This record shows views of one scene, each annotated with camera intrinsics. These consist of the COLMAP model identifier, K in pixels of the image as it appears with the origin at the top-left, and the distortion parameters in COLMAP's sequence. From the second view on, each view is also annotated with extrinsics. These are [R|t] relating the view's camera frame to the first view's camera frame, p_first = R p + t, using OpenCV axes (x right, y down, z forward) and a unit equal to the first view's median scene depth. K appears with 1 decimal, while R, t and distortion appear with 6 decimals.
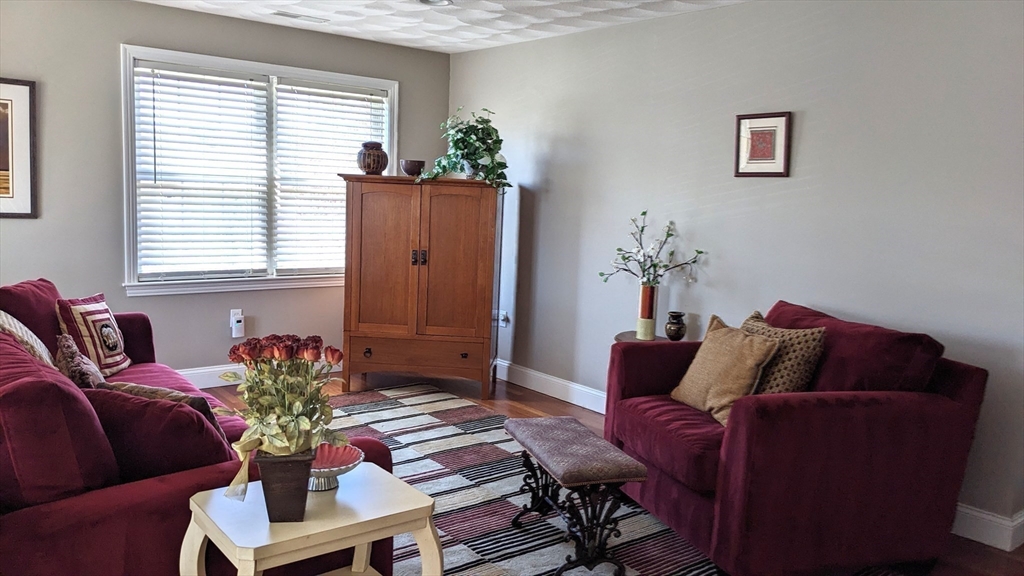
lens RADIAL K [[804.7, 0, 510.1], [0, 804.7, 286.5], [0, 0, 1]] dist [0.053437, -0.088472]
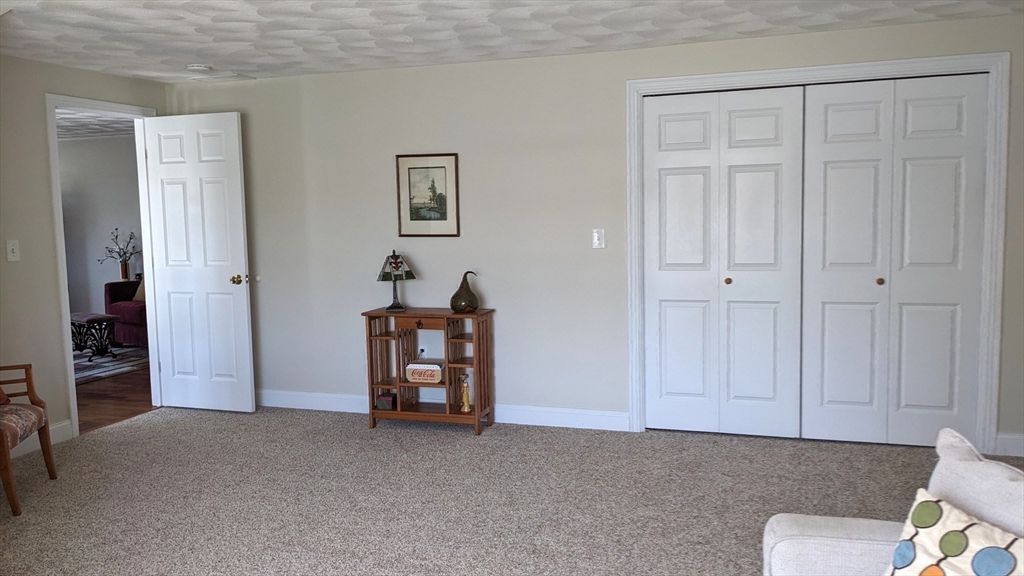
lens RADIAL K [[804.7, 0, 507.9], [0, 804.7, 284.5], [0, 0, 1]] dist [0.053437, -0.088472]
pose [[0.843602, -0.111178, 0.525333, -0.120954], [0.123997, 0.992223, 0.010868, 0.184486], [-0.522456, 0.055971, 0.850827, -1.575242]]
